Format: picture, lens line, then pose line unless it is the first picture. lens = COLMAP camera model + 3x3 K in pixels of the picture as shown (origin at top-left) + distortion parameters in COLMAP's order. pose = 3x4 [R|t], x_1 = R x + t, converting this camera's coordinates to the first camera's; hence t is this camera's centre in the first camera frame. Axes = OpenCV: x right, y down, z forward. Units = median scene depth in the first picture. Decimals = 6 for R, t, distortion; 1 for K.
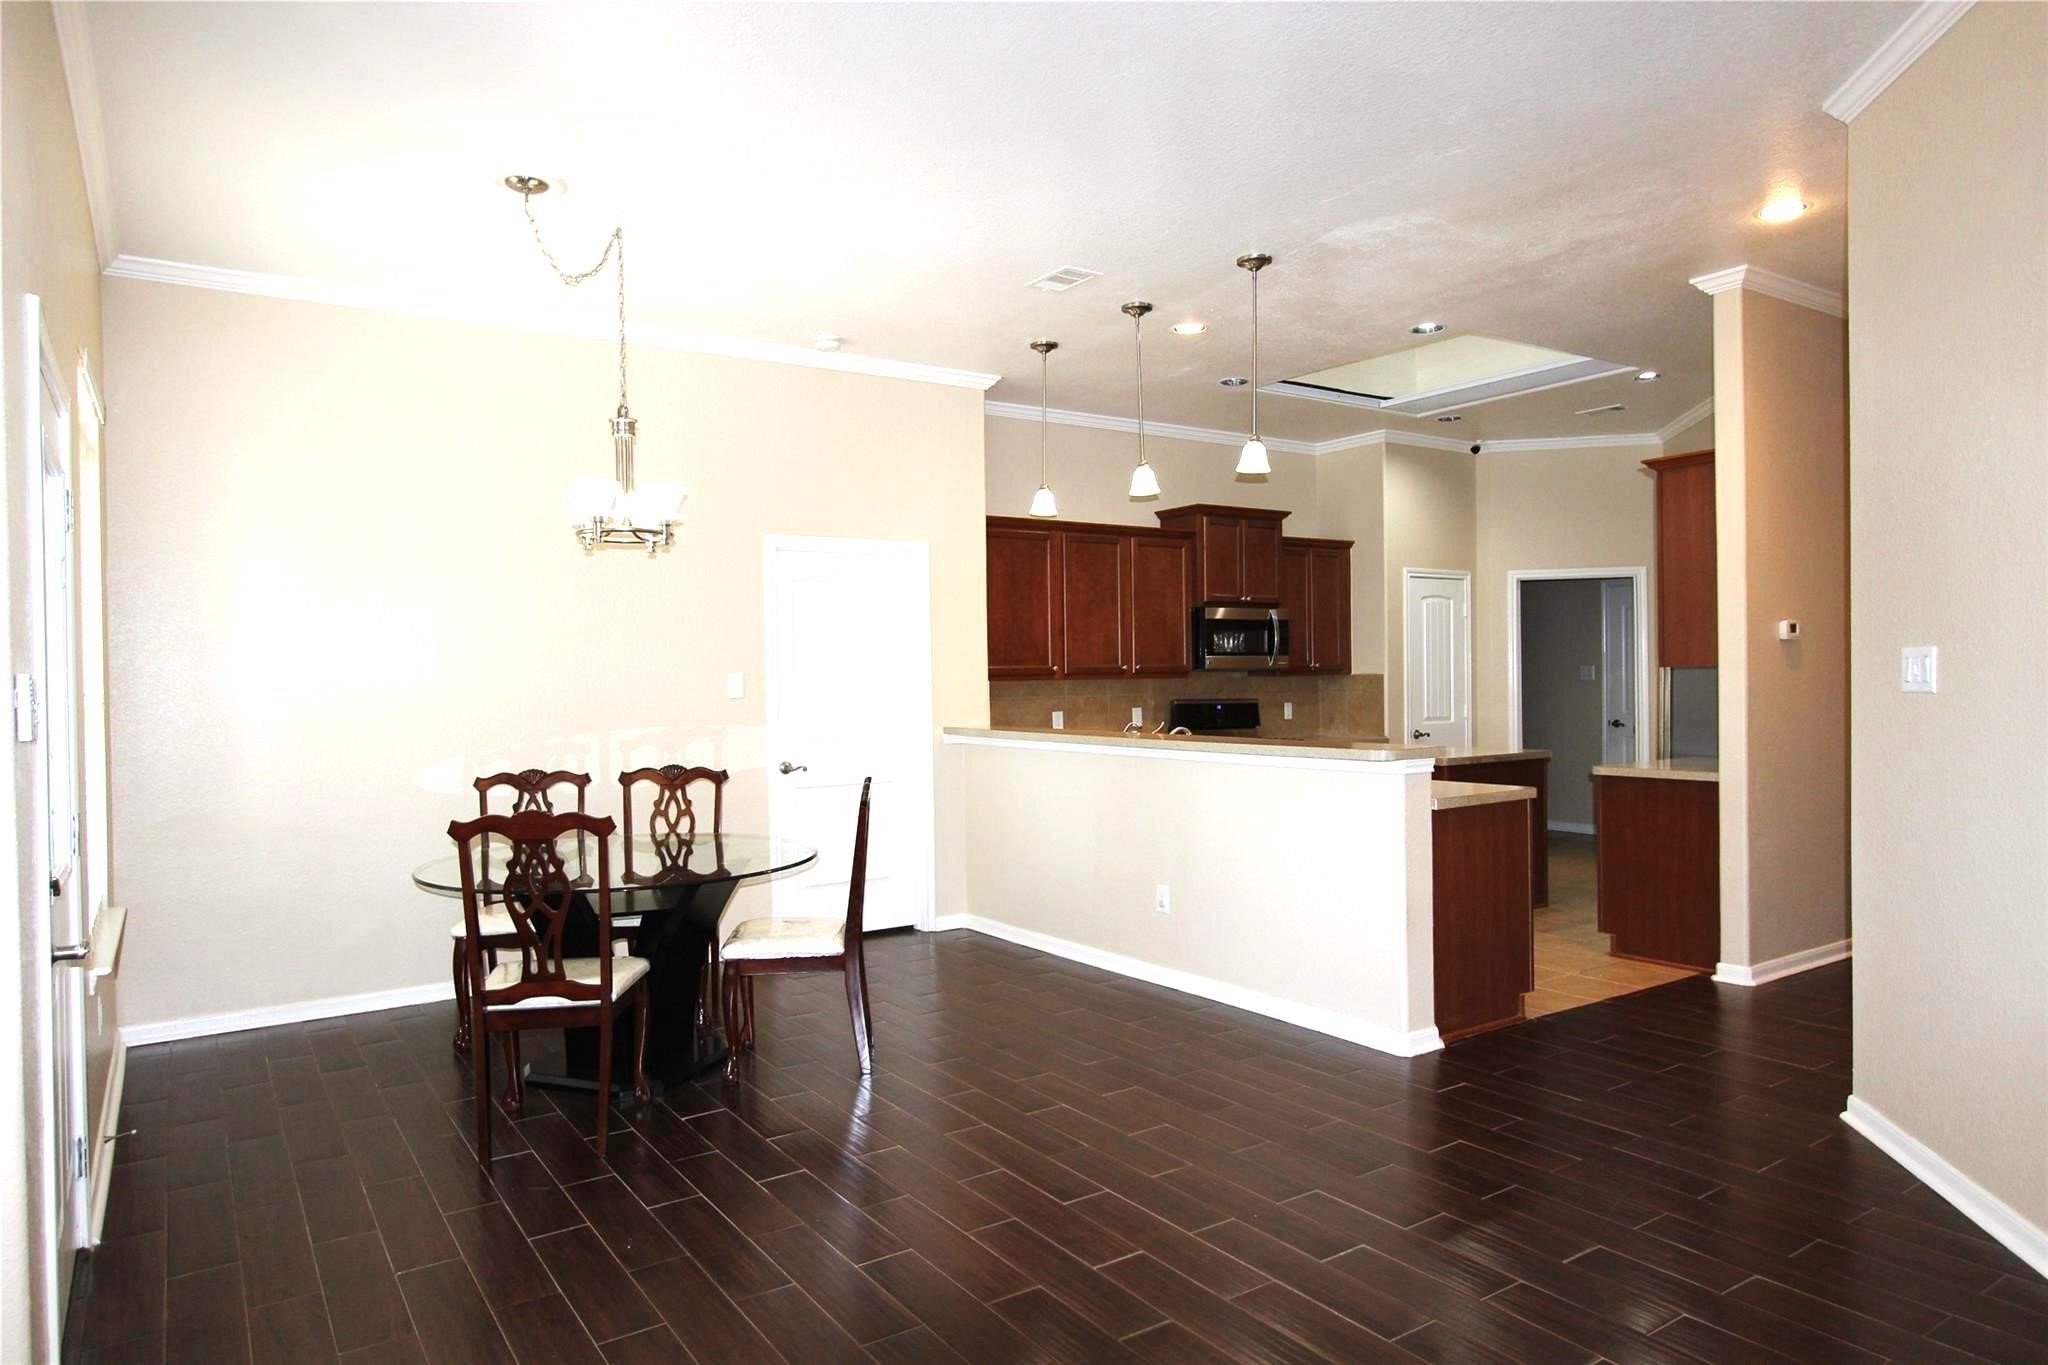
lens RADIAL K [[1228.9, 0, 1026.0], [0, 1228.9, 664.5], [0, 0, 1]] dist [-0.000051, 0.000434]
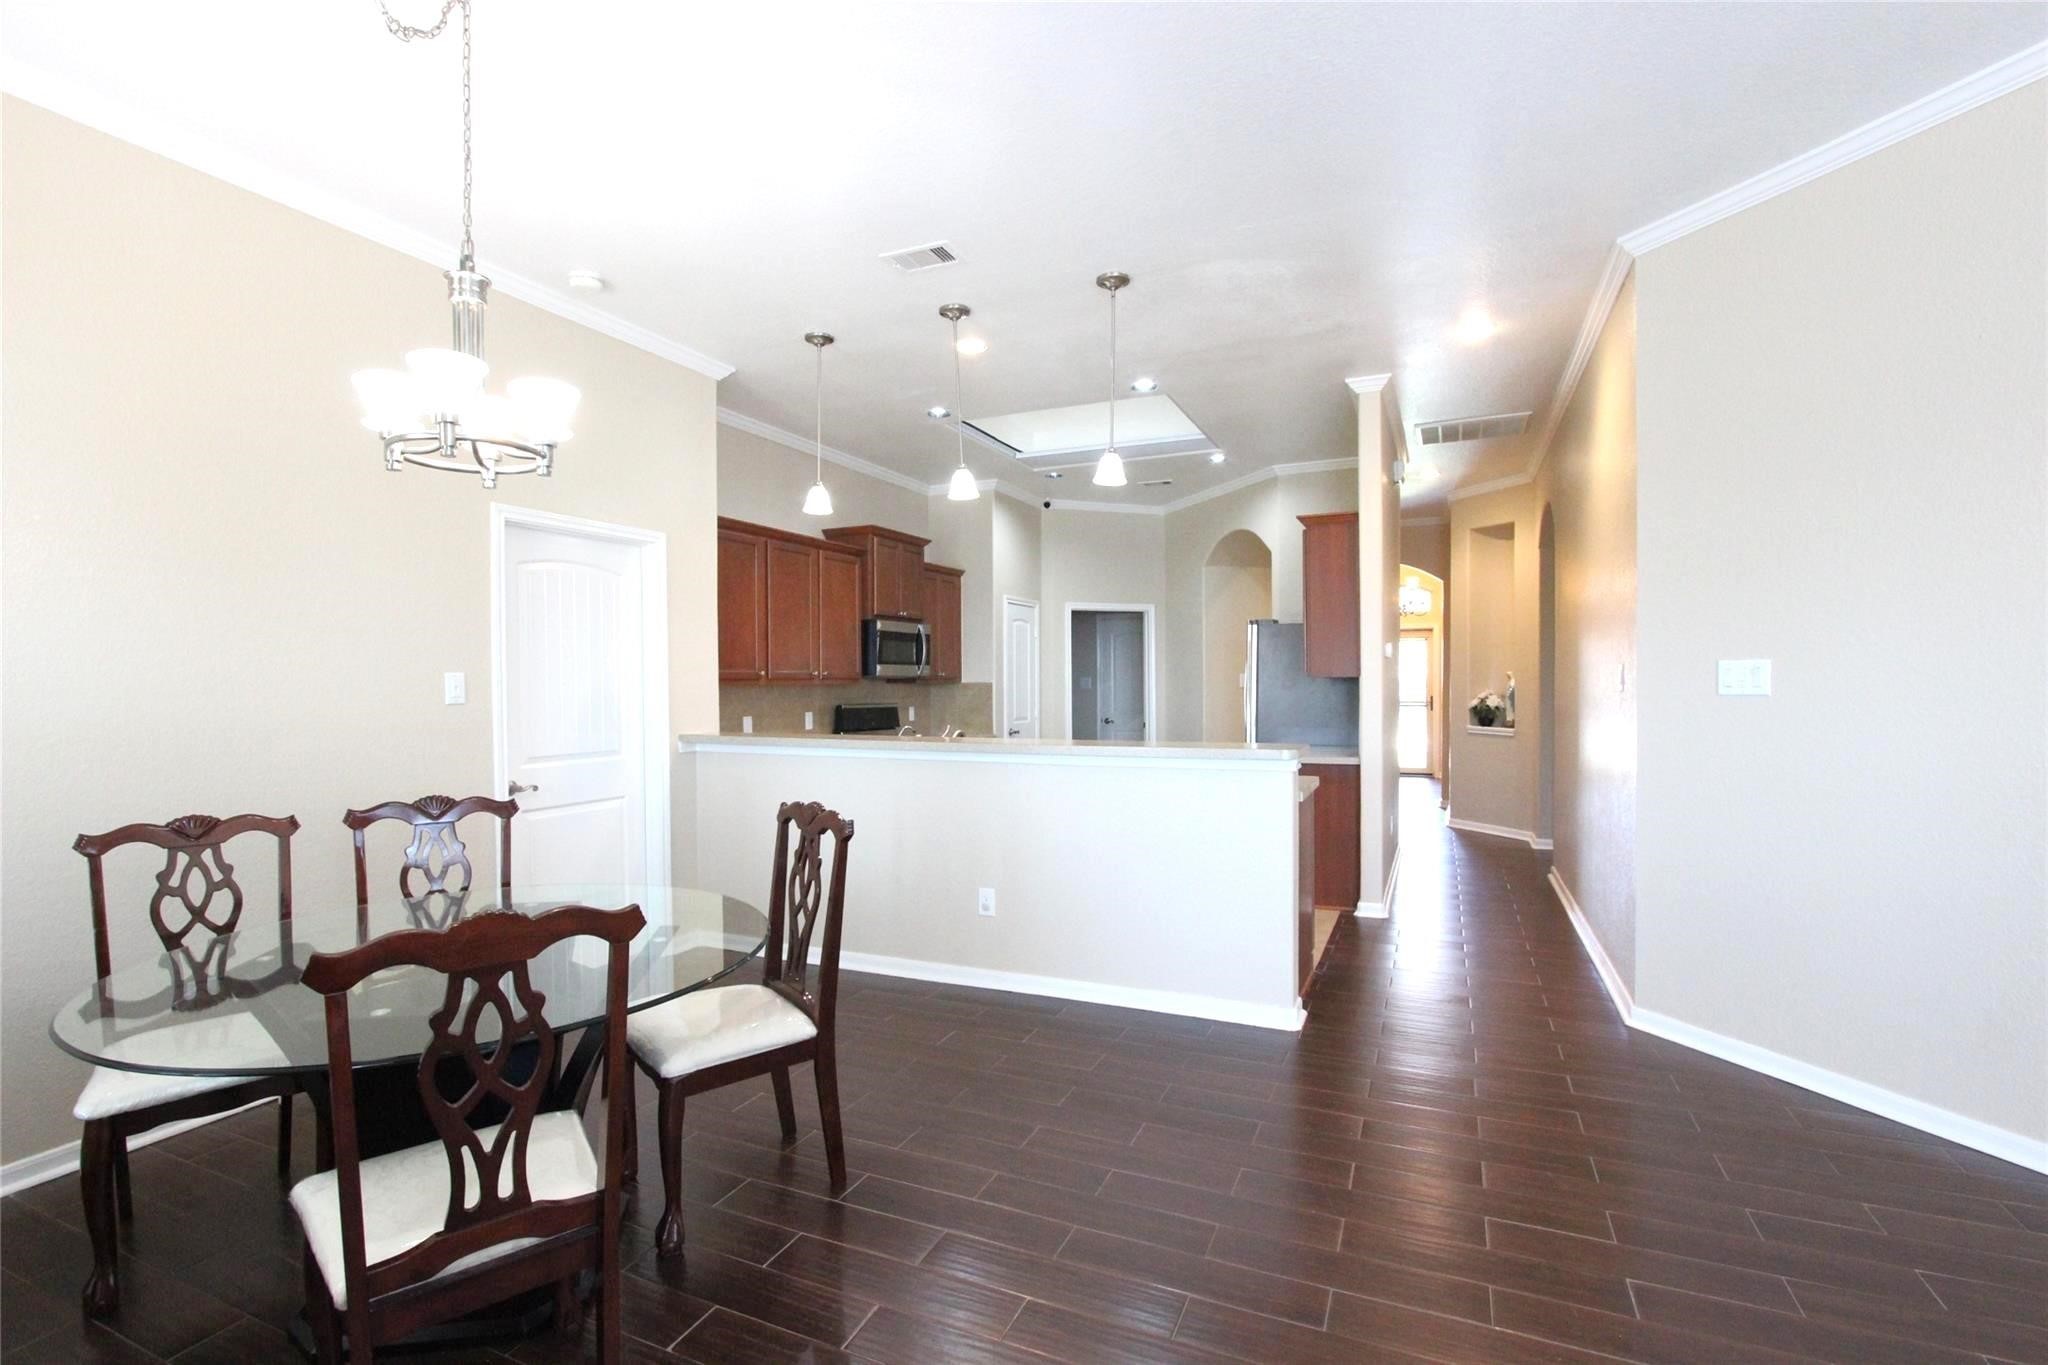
lens RADIAL K [[932.3, 0, 1024.0], [0, 932.3, 682.5], [0, 0, 1]] dist [-0.019380, 0.000039]
pose [[0.852816, 0.007866, 0.522152, -0.174998], [-0.010030, 0.999949, 0.001318, 0.006917], [-0.522115, -0.006361, 0.852851, 0.226634]]
